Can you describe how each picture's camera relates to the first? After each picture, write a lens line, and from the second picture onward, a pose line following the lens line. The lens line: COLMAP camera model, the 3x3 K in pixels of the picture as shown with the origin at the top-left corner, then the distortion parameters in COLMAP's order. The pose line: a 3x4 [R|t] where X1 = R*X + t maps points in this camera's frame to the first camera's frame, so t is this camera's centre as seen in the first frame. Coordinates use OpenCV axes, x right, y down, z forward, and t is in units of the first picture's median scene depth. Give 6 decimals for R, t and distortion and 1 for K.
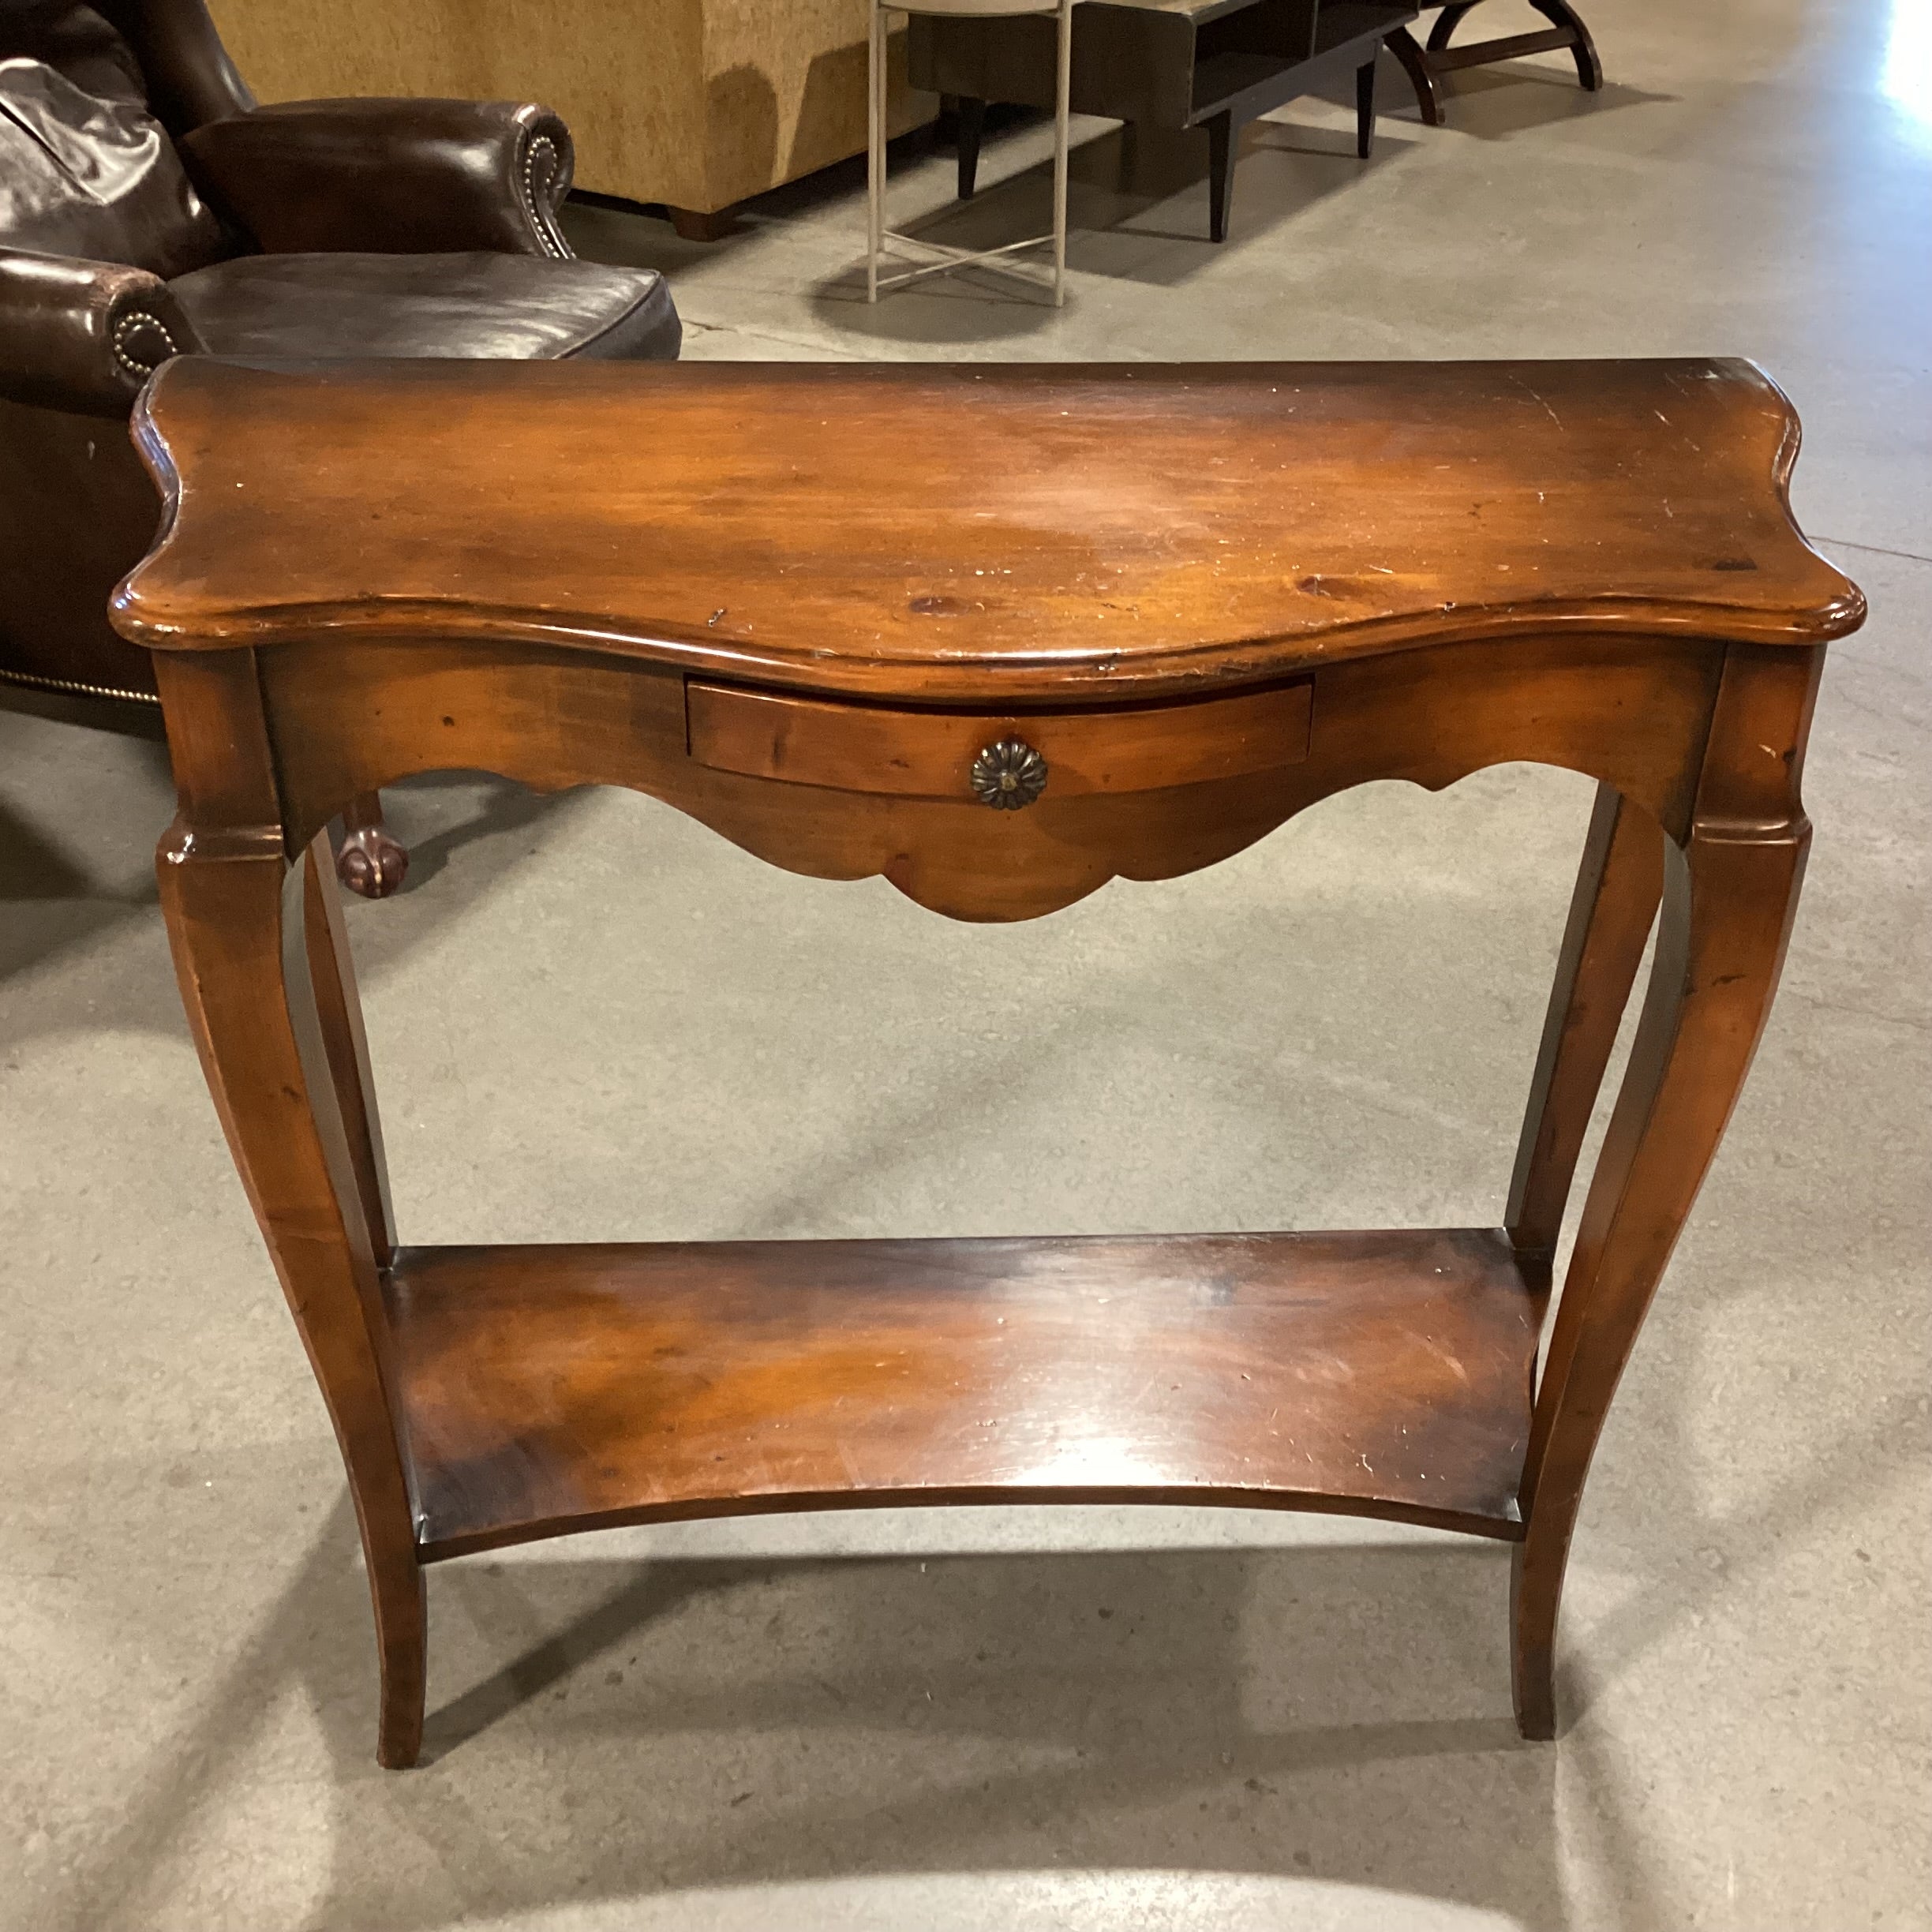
lens RADIAL K [[2307.6, 0, 979.0], [0, 2307.6, 1004.3], [0, 0, 1]] dist [0.040984, 0.000000]
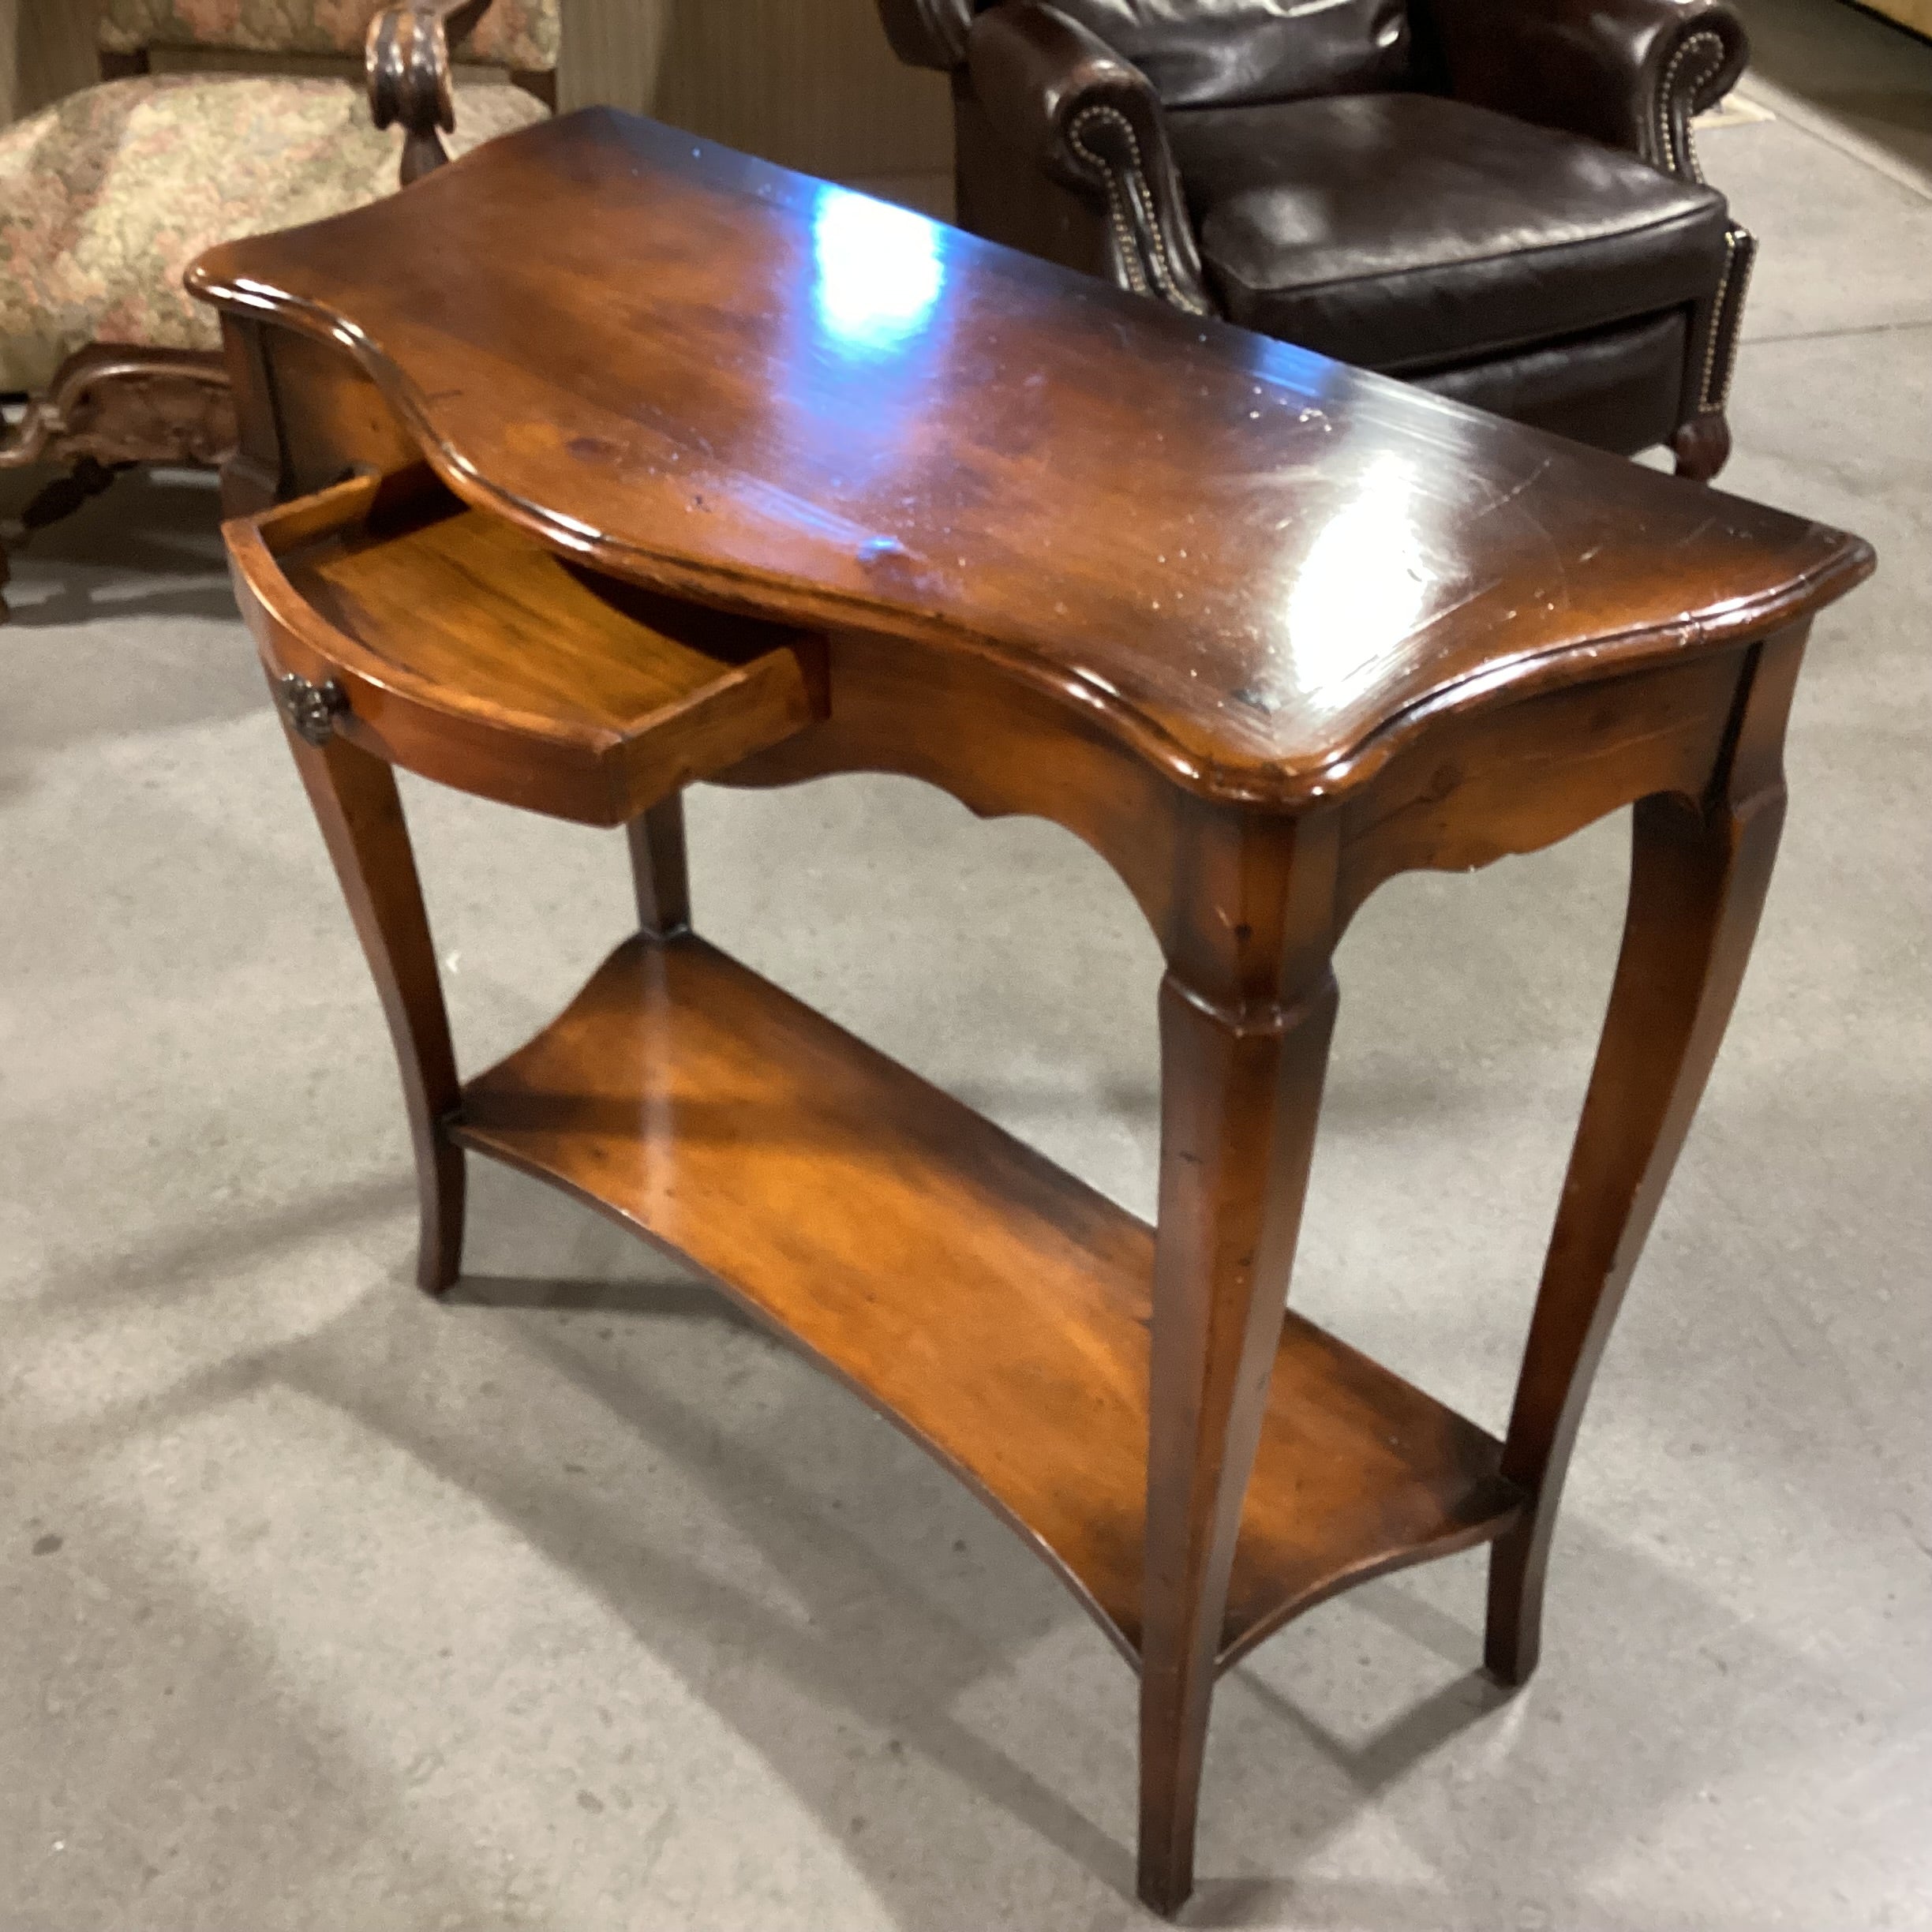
lens RADIAL K [[2307.6, 0, 954.1], [0, 2307.6, 992.3], [0, 0, 1]] dist [0.040984, 0.000000]
pose [[0.684360, 0.430454, -0.588524, 0.566547], [-0.396243, 0.897114, 0.195393, -0.152511], [0.612081, 0.099480, 0.784513, 0.202094]]
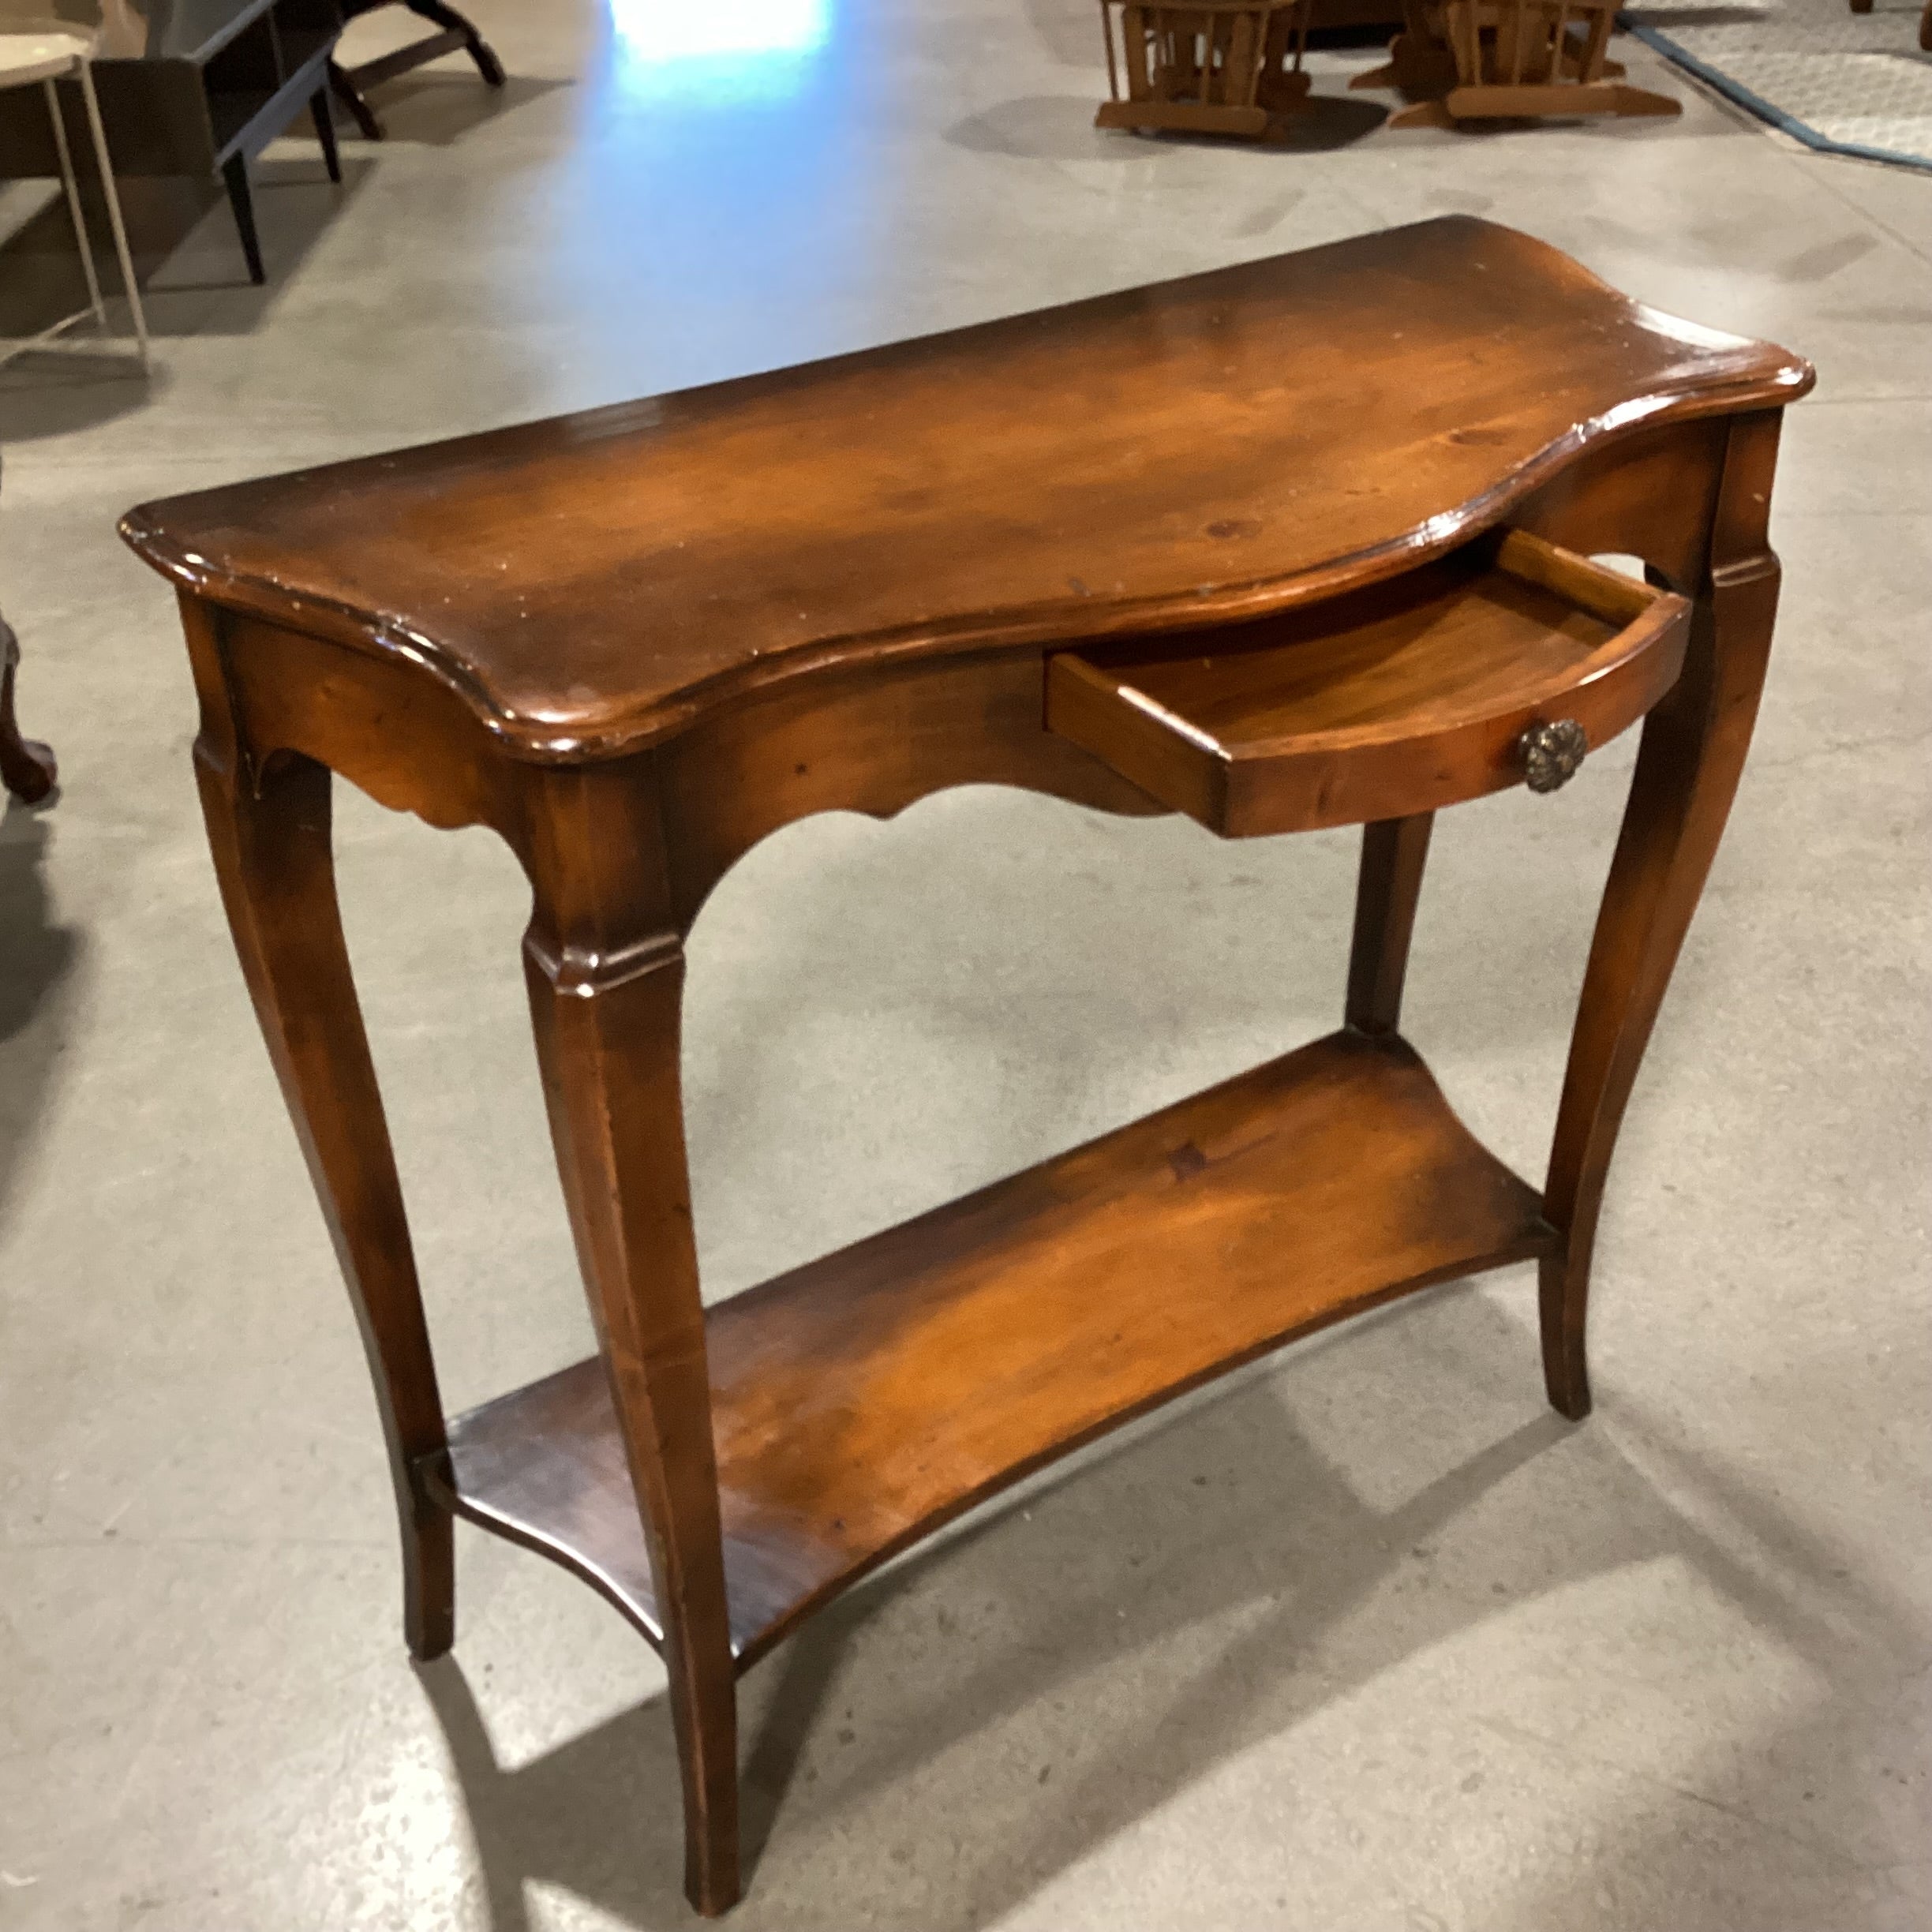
lens RADIAL K [[2307.6, 0, 968.1], [0, 2307.6, 993.9], [0, 0, 1]] dist [0.040984, 0.000000]
pose [[0.848594, -0.312582, 0.426827, -0.440766], [0.316401, 0.946459, 0.064078, -0.052516], [-0.424004, 0.080672, 0.902060, 0.074449]]
